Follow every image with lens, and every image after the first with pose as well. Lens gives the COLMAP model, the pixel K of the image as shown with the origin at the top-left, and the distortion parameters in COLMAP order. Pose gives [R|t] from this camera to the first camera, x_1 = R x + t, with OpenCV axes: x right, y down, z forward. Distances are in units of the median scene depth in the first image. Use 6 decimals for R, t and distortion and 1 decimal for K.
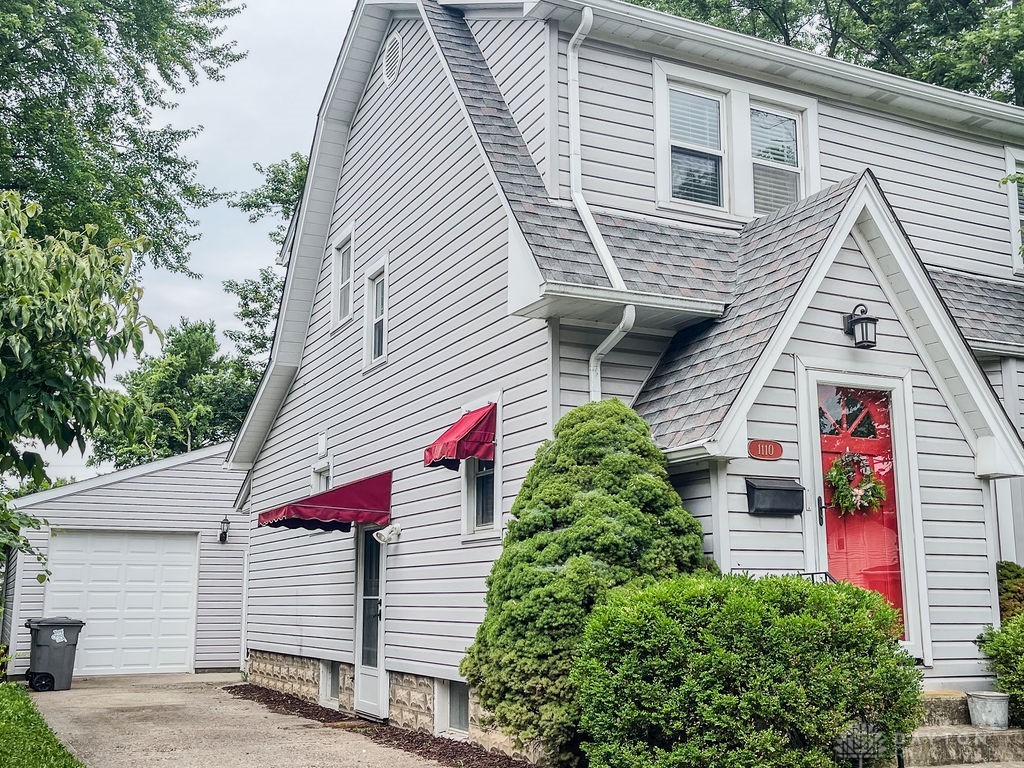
lens RADIAL K [[1098.5, 0, 512.0], [0, 1098.5, 384.0], [0, 0, 1]] dist [-0.015647, 0.014643]
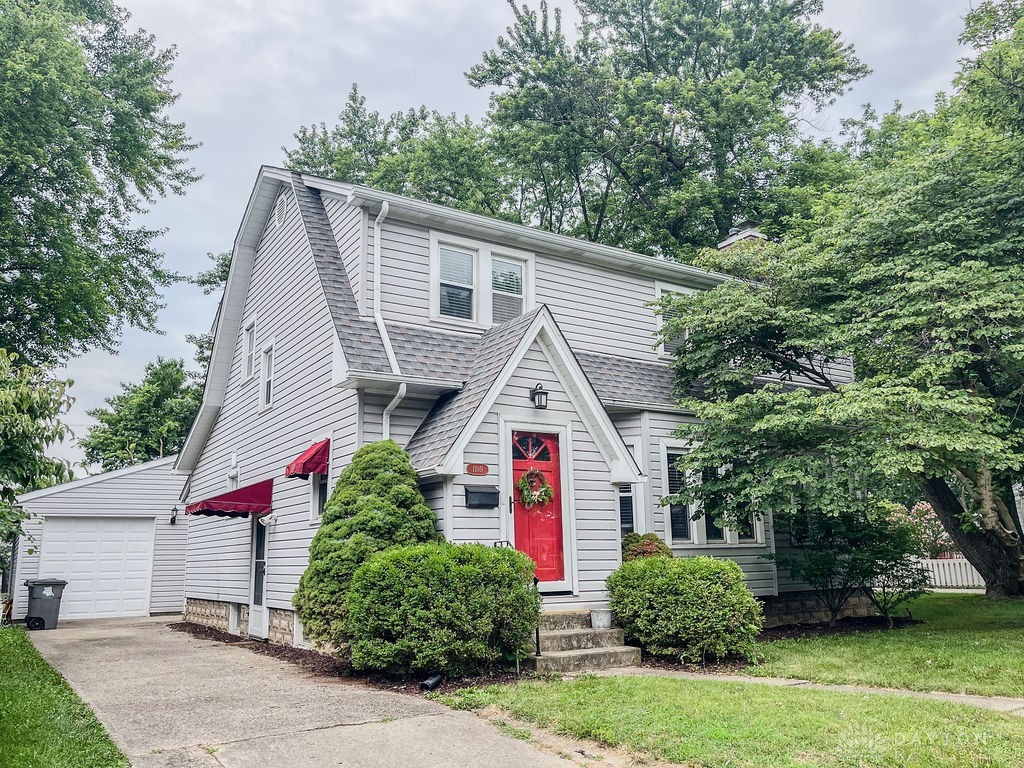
lens RADIAL K [[794.6, 0, 512.0], [0, 794.6, 384.0], [0, 0, 1]] dist [-0.003867, -0.006318]
pose [[0.992544, 0.008583, 0.121581, 0.107730], [-0.005644, 0.999684, -0.024499, -0.035499], [-0.121753, 0.023630, 0.992279, -0.197205]]
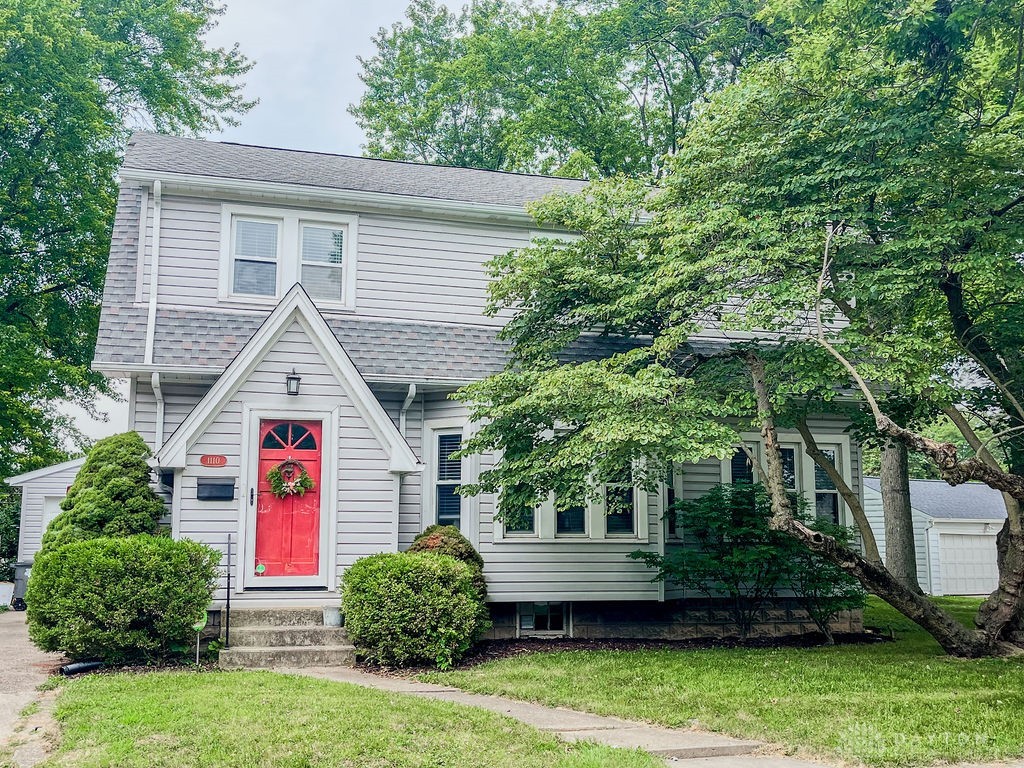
lens RADIAL K [[1032.7, 0, 512.0], [0, 1032.7, 384.0], [0, 0, 1]] dist [0.003194, -0.000492]
pose [[0.987951, -0.022727, -0.153087, 0.751582], [0.028664, 0.998916, 0.036687, -0.082291], [0.152087, -0.040633, 0.987532, -0.389365]]
